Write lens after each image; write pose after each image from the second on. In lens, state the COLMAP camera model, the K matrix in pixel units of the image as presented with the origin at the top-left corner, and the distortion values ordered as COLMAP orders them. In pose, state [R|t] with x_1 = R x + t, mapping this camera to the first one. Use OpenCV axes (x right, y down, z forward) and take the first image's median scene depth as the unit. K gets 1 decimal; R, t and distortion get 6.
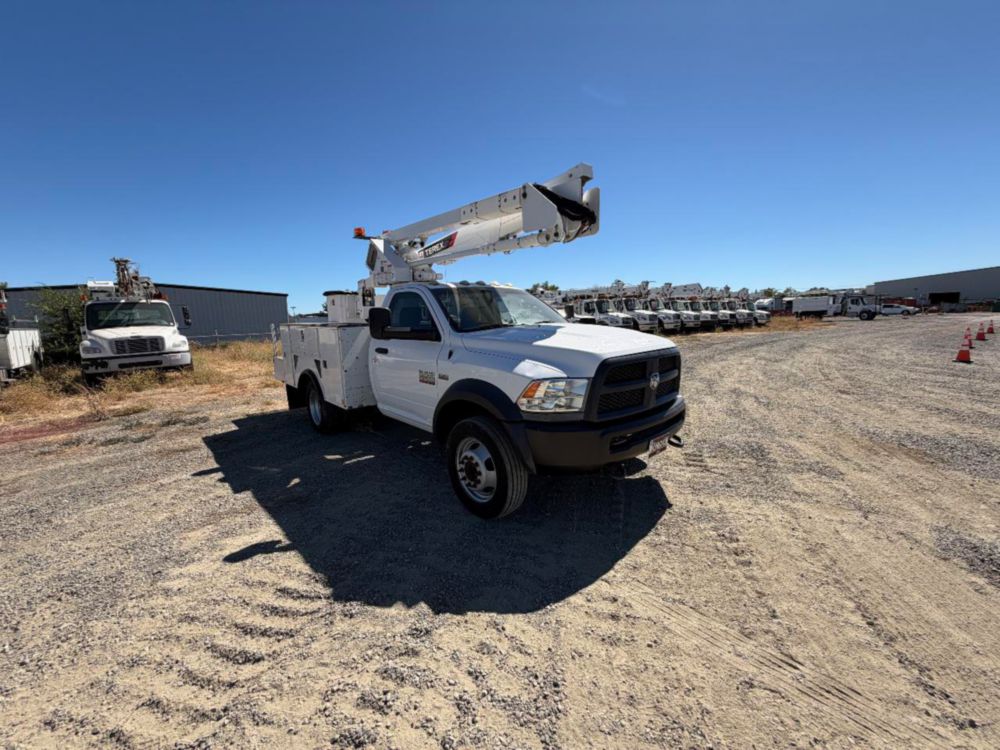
lens RADIAL K [[399.8, 0, 496.5], [0, 399.8, 371.6], [0, 0, 1]] dist [-0.000181, 0.000262]
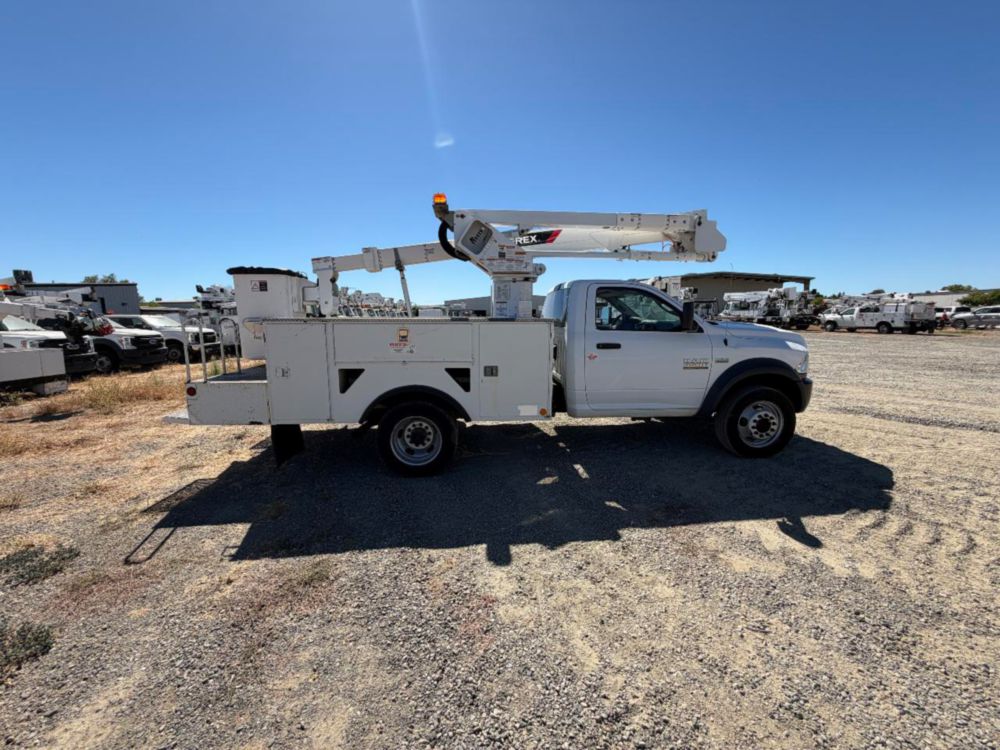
lens RADIAL K [[399.8, 0, 496.5], [0, 399.8, 372.3], [0, 0, 1]] dist [-0.000181, 0.000262]
pose [[0.608965, -0.085412, 0.788585, -1.379022], [0.100209, 0.994504, 0.030331, -0.052148], [-0.786841, 0.060553, 0.614177, 0.712613]]
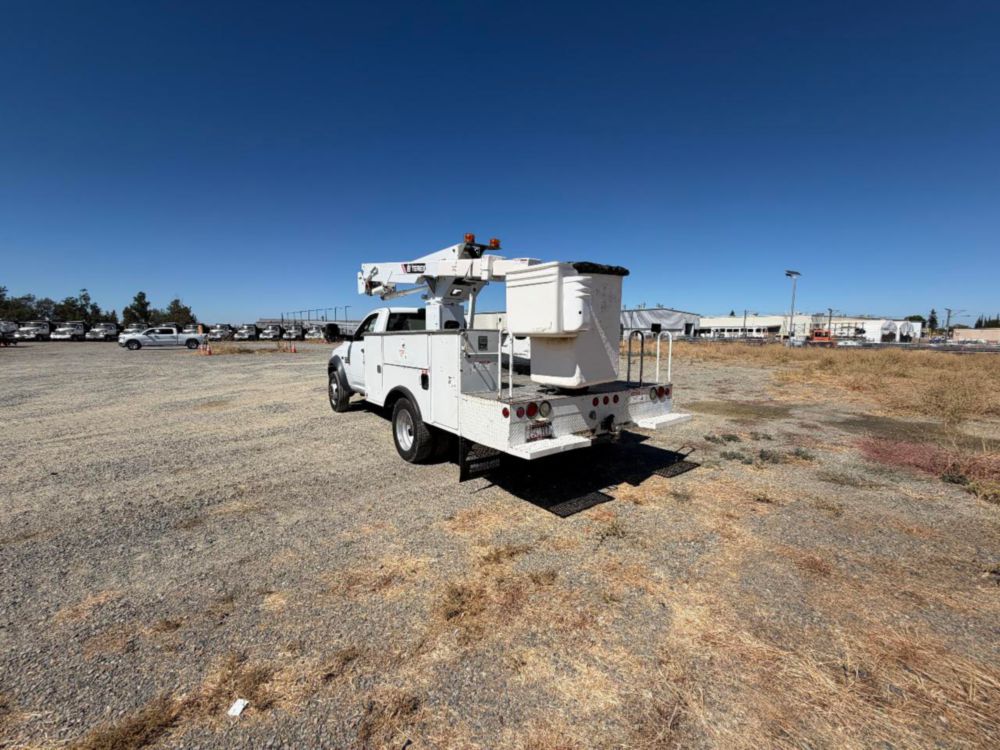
lens RADIAL K [[399.8, 0, 497.2], [0, 399.8, 374.0], [0, 0, 1]] dist [-0.000181, 0.000262]
pose [[-0.996221, 0.016694, 0.085235, -0.651483], [0.035960, 0.972572, 0.229807, -0.397515], [-0.079060, 0.232004, -0.969497, 3.119222]]
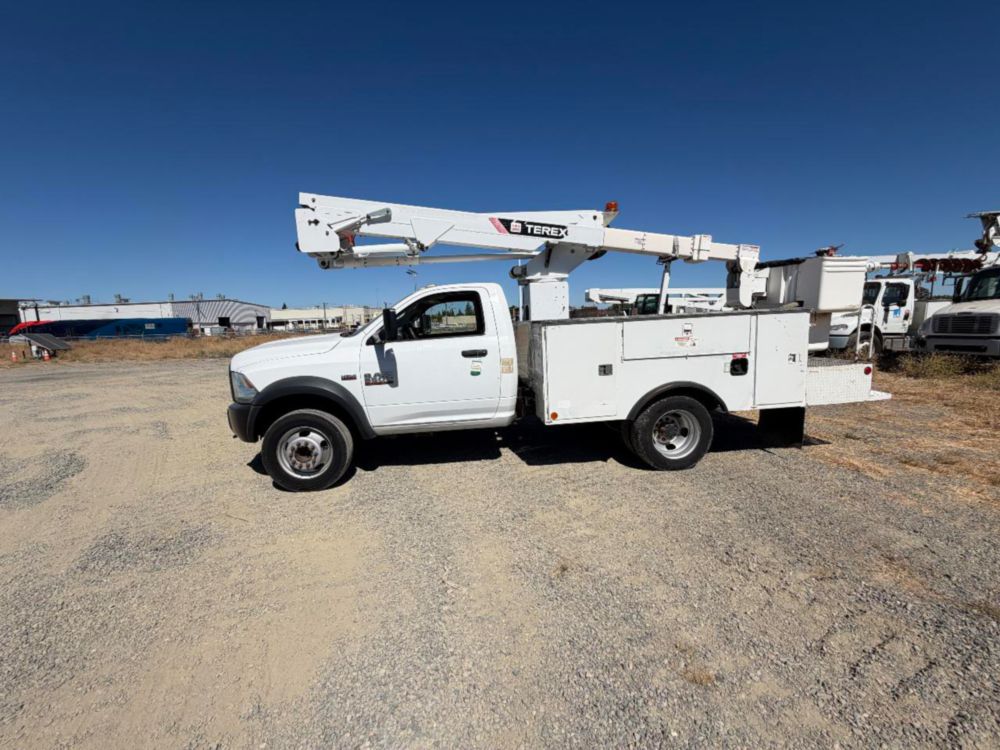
lens RADIAL K [[399.8, 0, 497.3], [0, 399.8, 374.1], [0, 0, 1]] dist [-0.000181, 0.000262]
pose [[-0.581055, 0.161300, -0.797720, 0.864429], [-0.055645, 0.969996, 0.236666, -0.315251], [0.811960, 0.181905, -0.554646, 2.100976]]
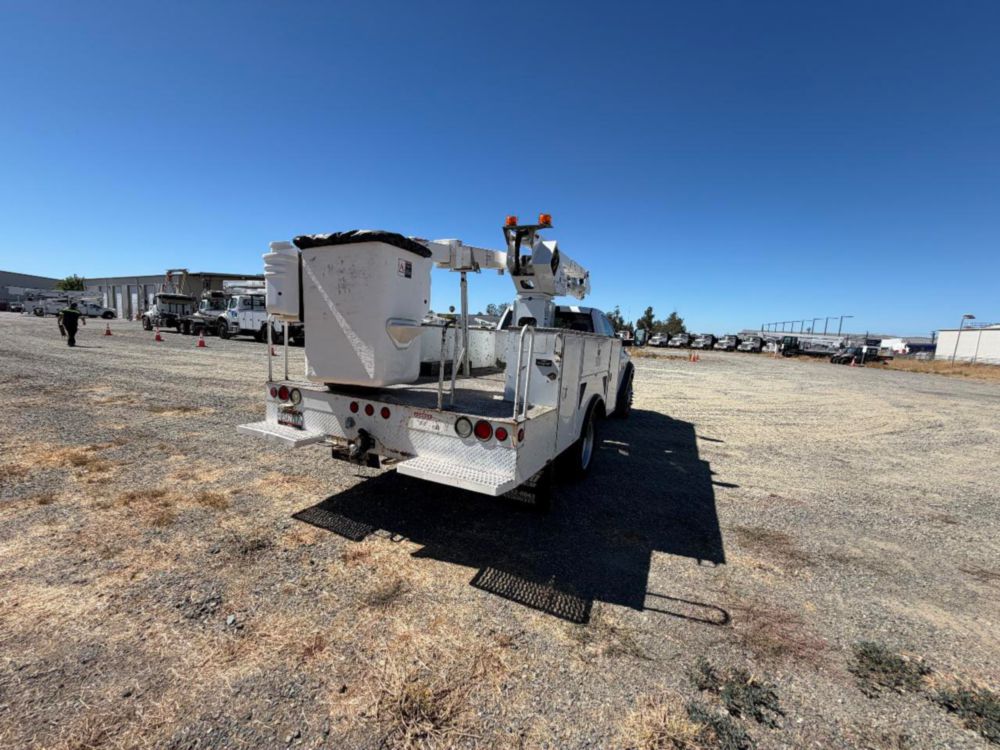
lens RADIAL K [[399.8, 0, 498.2], [0, 399.8, 373.1], [0, 0, 1]] dist [-0.000181, 0.000262]
pose [[-0.385057, -0.088469, 0.918643, -1.636058], [0.081604, 0.988232, 0.129376, -0.236862], [-0.919278, 0.124782, -0.373306, 2.174296]]
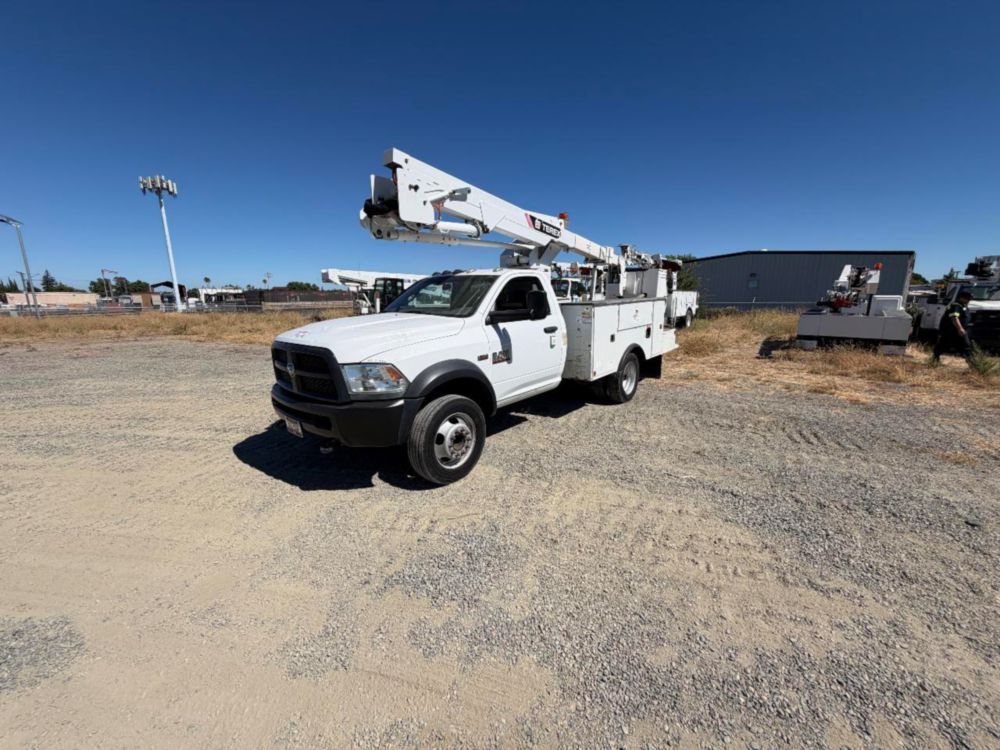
lens RADIAL K [[399.8, 0, 497.4], [0, 399.8, 373.7], [0, 0, 1]] dist [-0.000181, 0.000262]
pose [[0.145677, 0.221269, -0.964271, 1.271001], [-0.125866, 0.970893, 0.203774, -0.218988], [0.981293, 0.091684, 0.169287, 1.109589]]
